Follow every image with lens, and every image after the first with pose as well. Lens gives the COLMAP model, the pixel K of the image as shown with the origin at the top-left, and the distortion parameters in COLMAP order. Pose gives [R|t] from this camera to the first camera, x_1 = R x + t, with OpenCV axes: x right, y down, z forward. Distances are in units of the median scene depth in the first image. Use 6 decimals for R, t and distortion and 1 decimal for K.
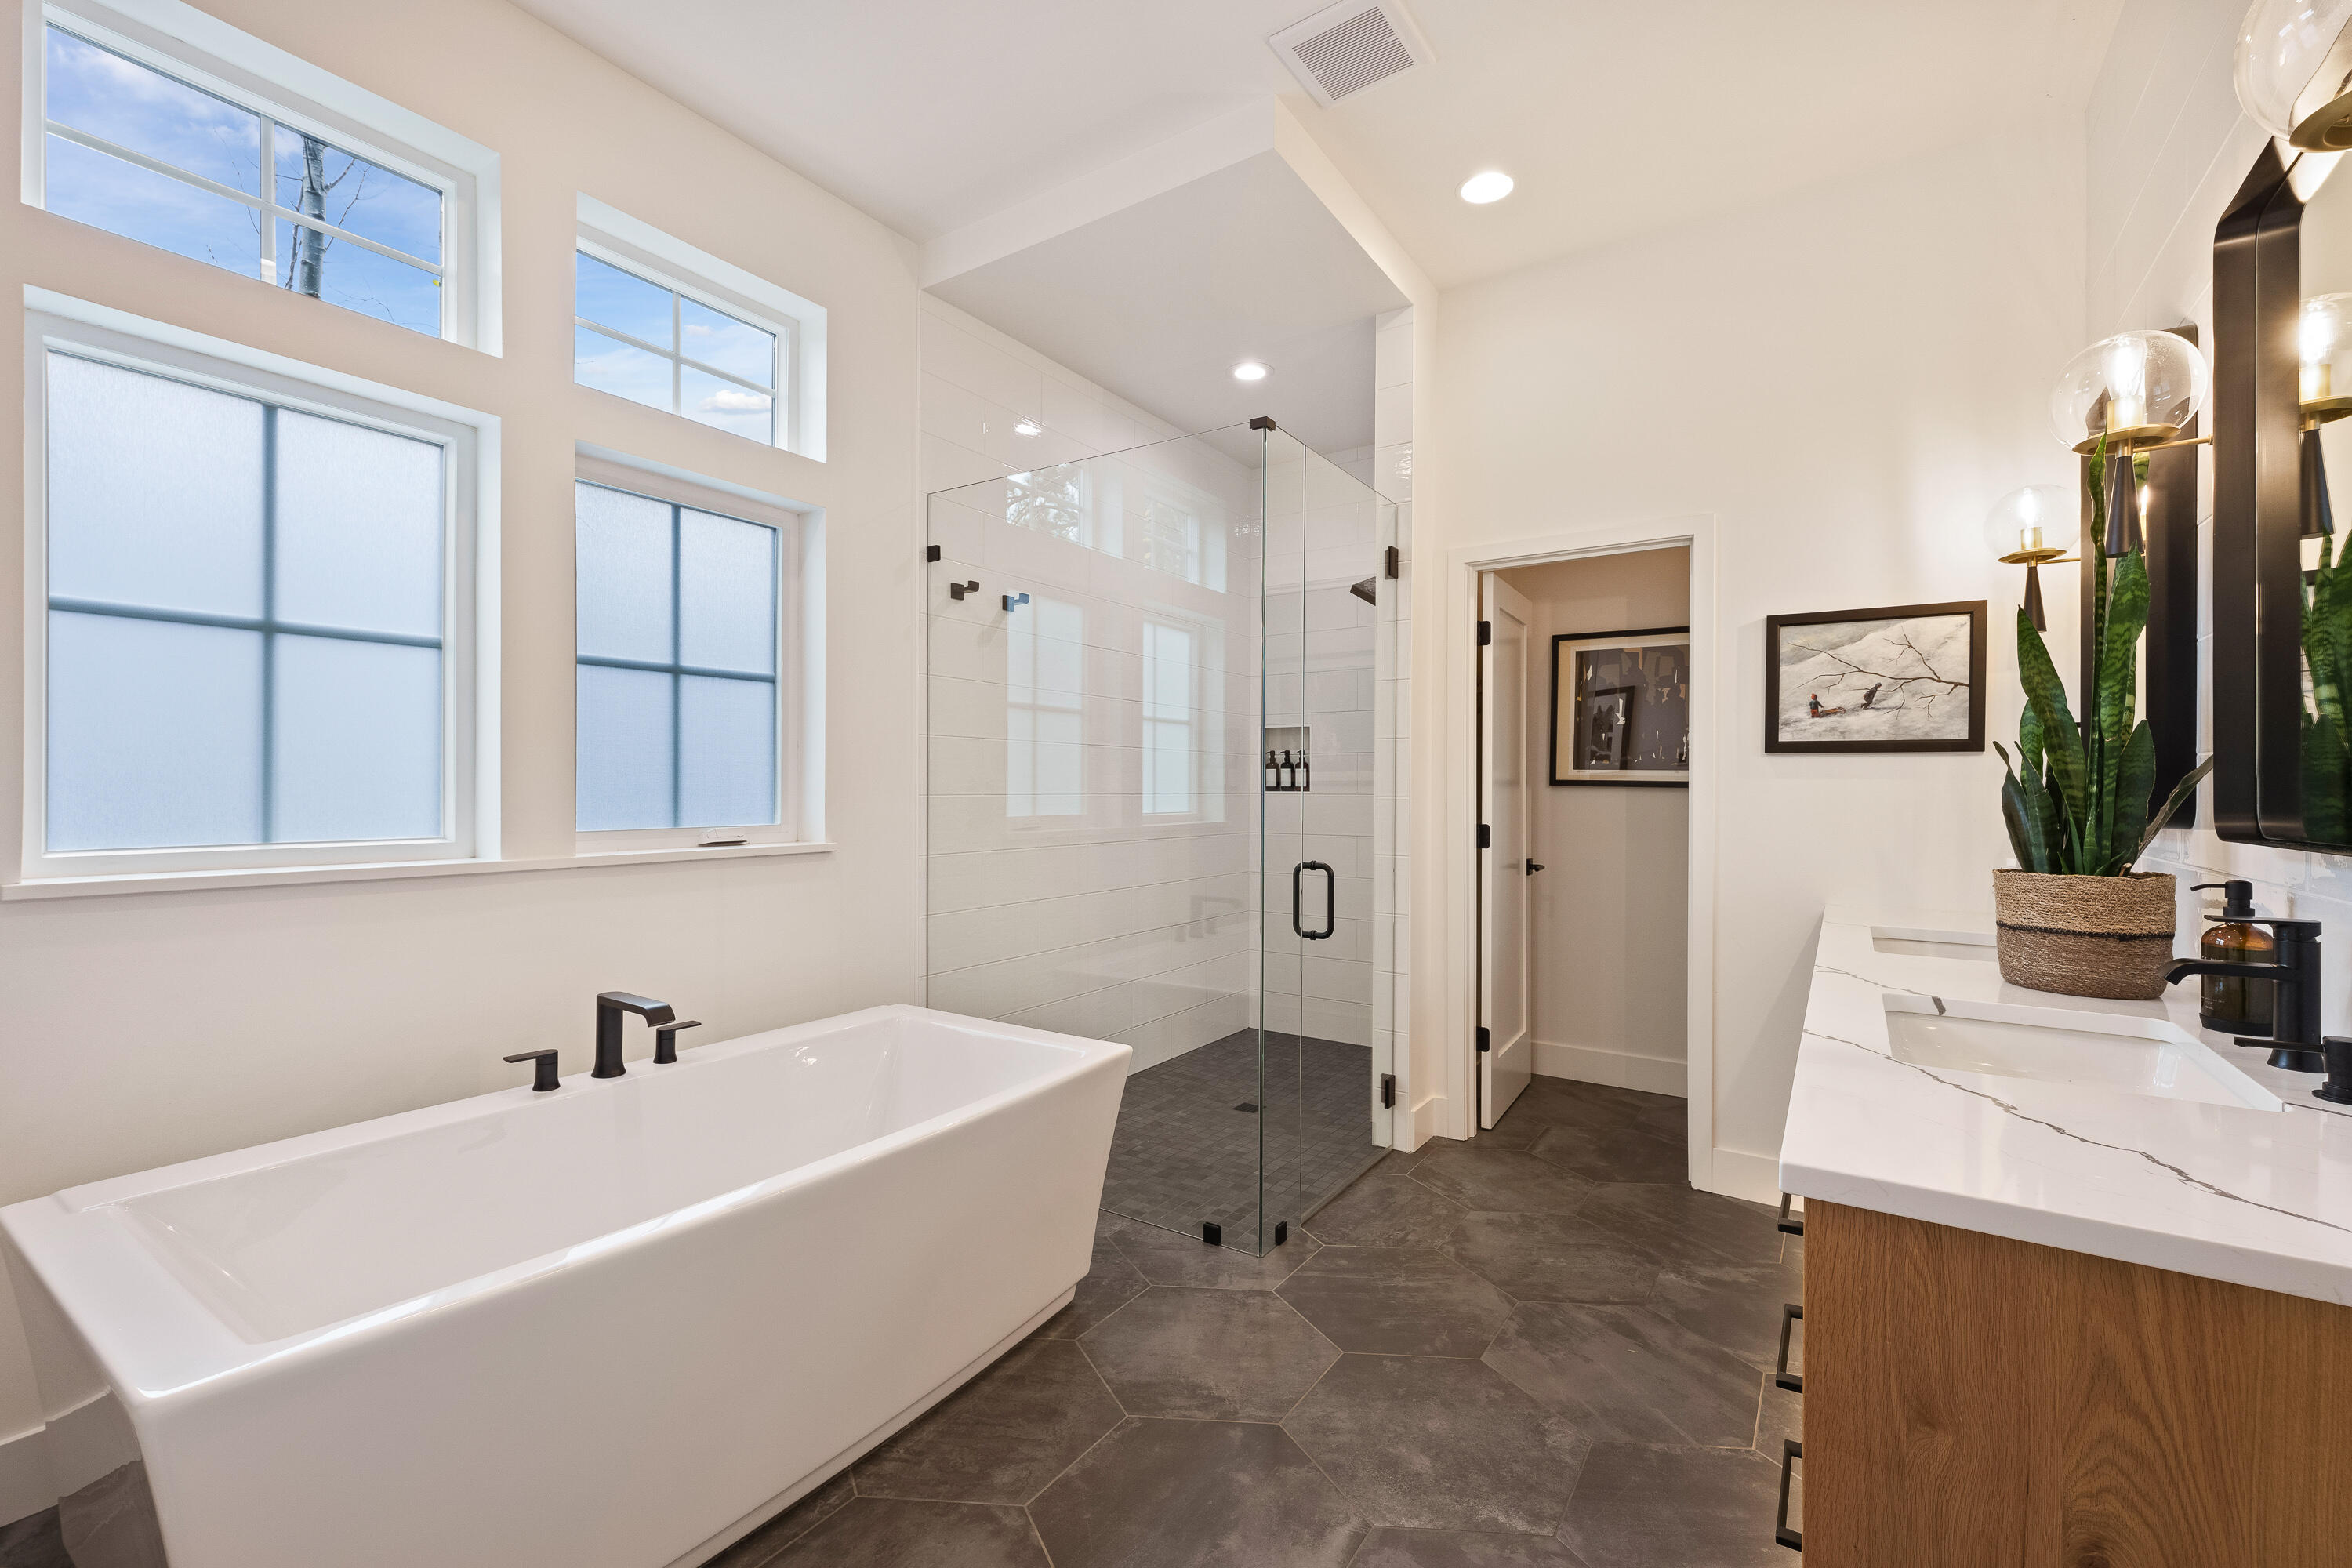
lens RADIAL K [[985.3, 0, 1176.0], [0, 985.3, 784.0], [0, 0, 1]] dist [0.001044, -0.000058]
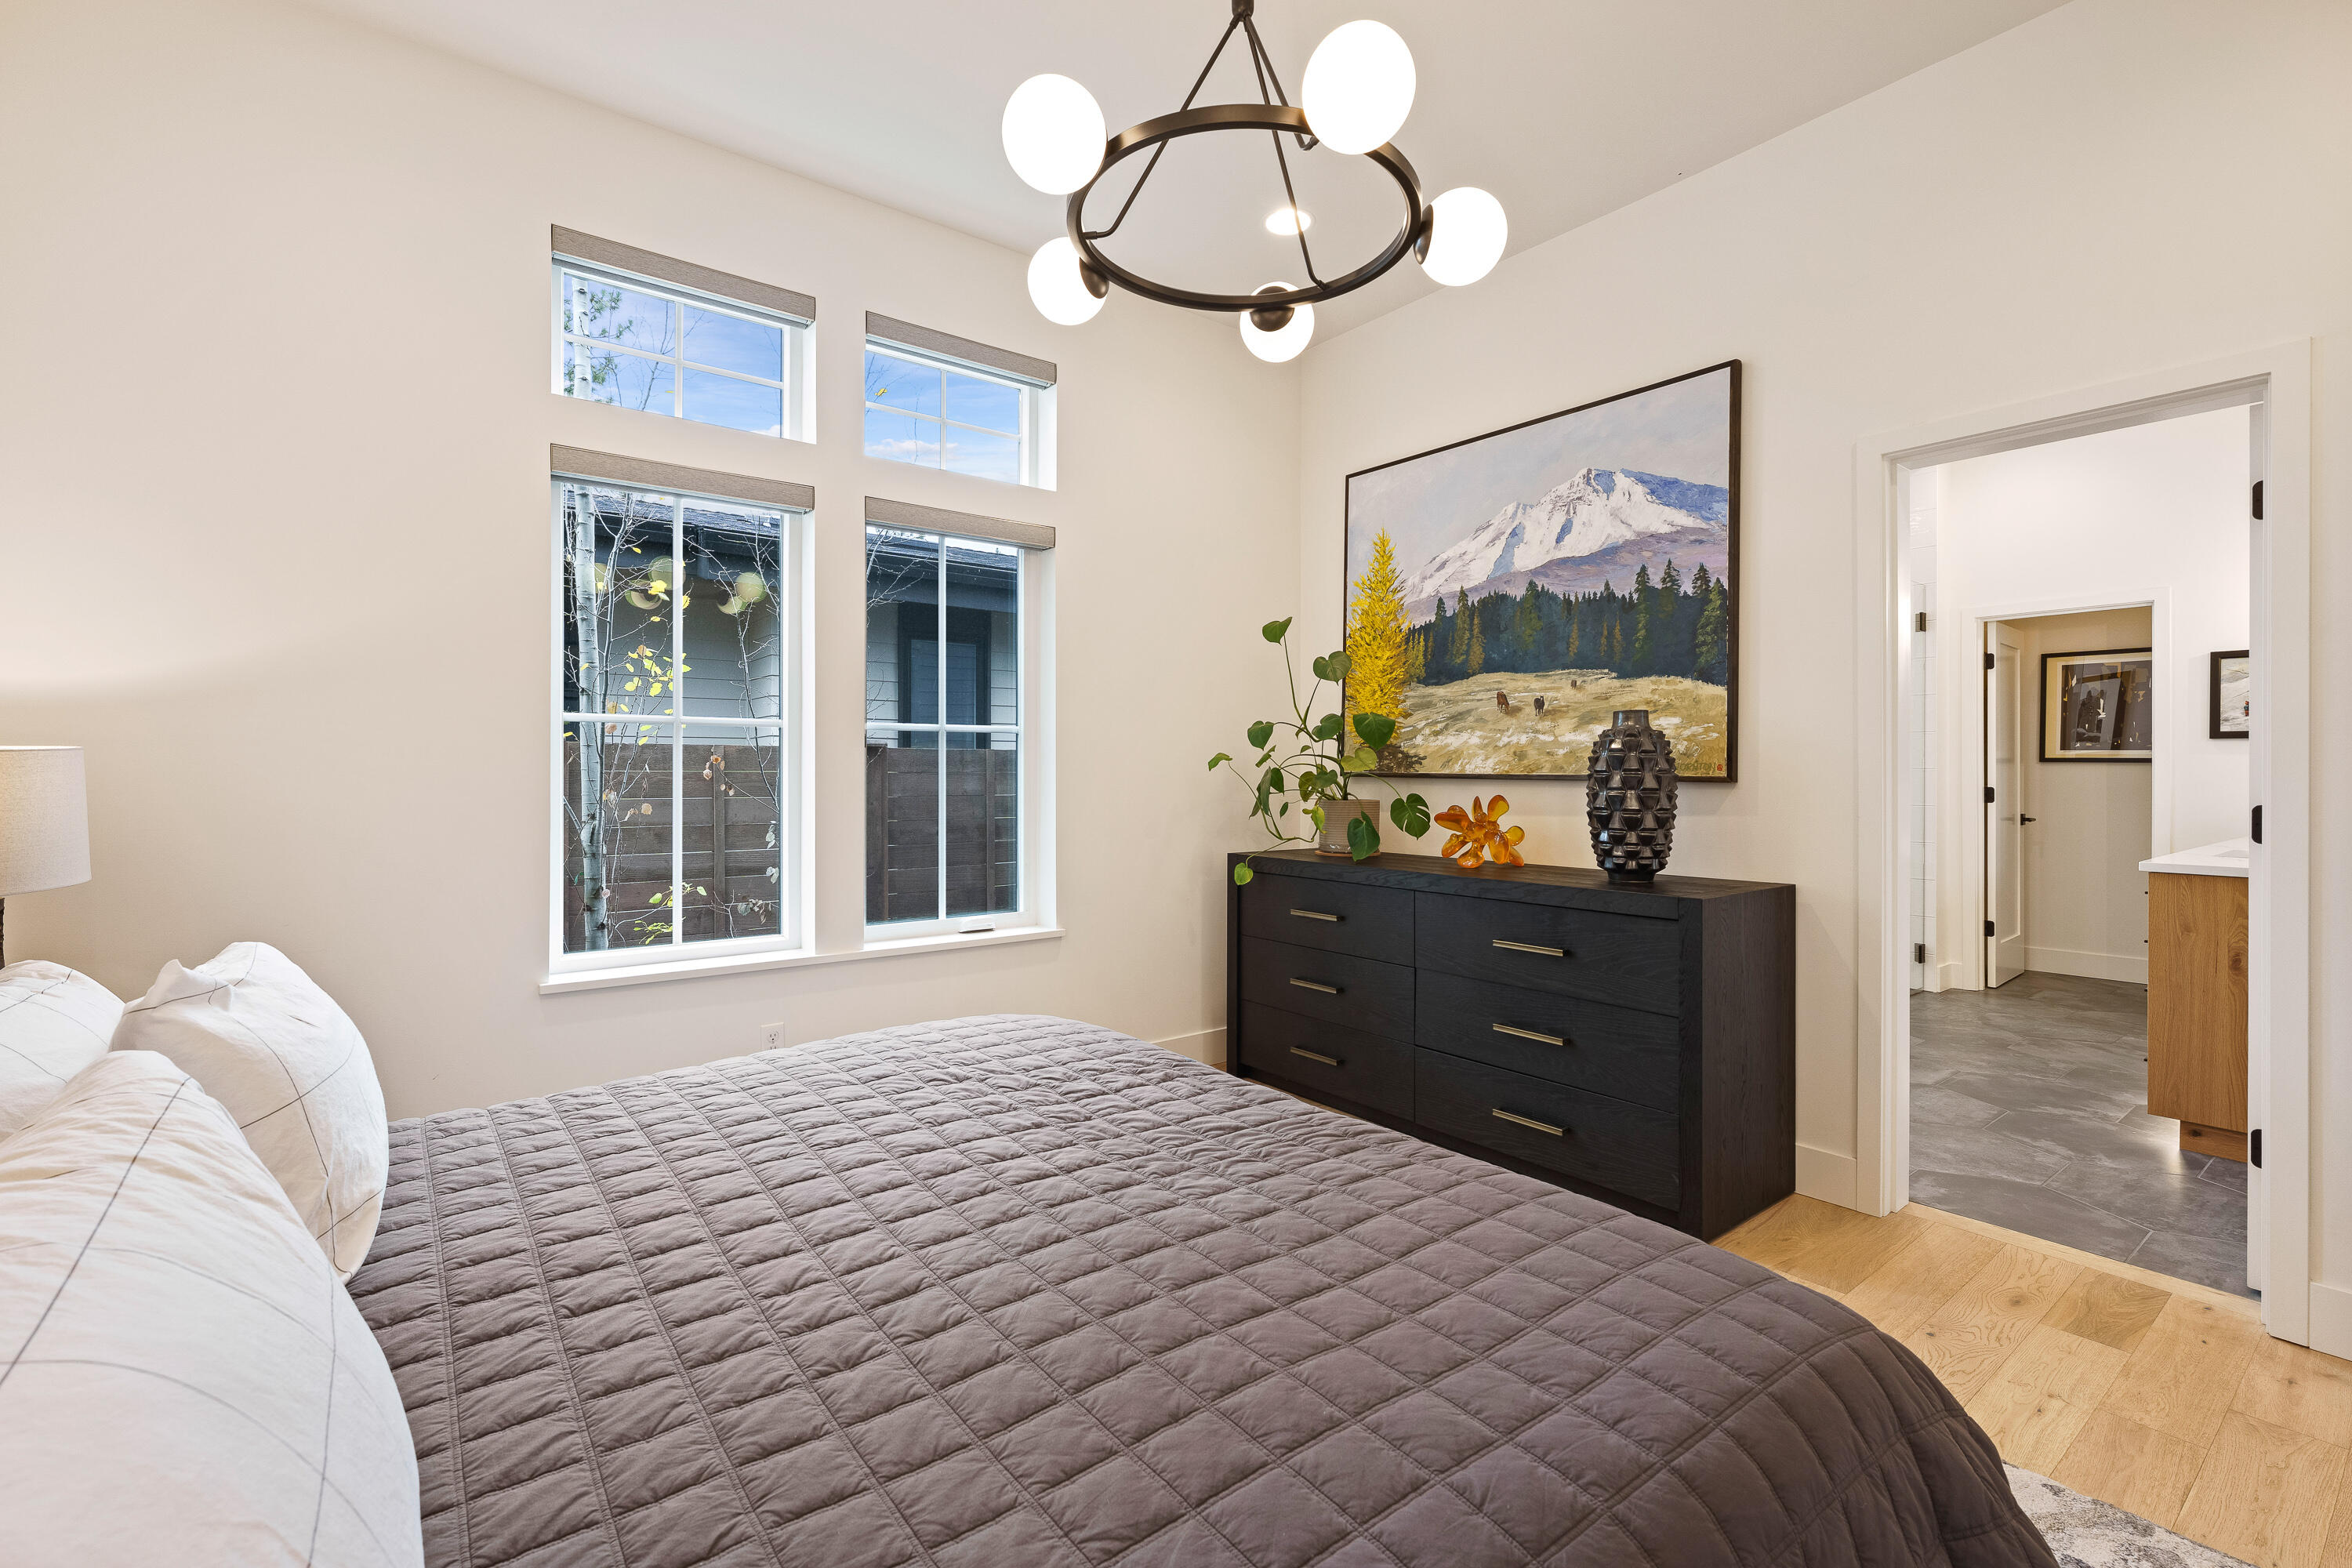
lens RADIAL K [[1036.0, 0, 1170.8], [0, 1036.0, 771.4], [0, 0, 1]] dist [-0.000501, -0.000061]
pose [[0.948657, -0.004330, -0.316276, -0.456536], [0.004377, 0.999990, -0.000563, 0.014442], [0.316275, -0.000851, 0.948667, -1.099217]]
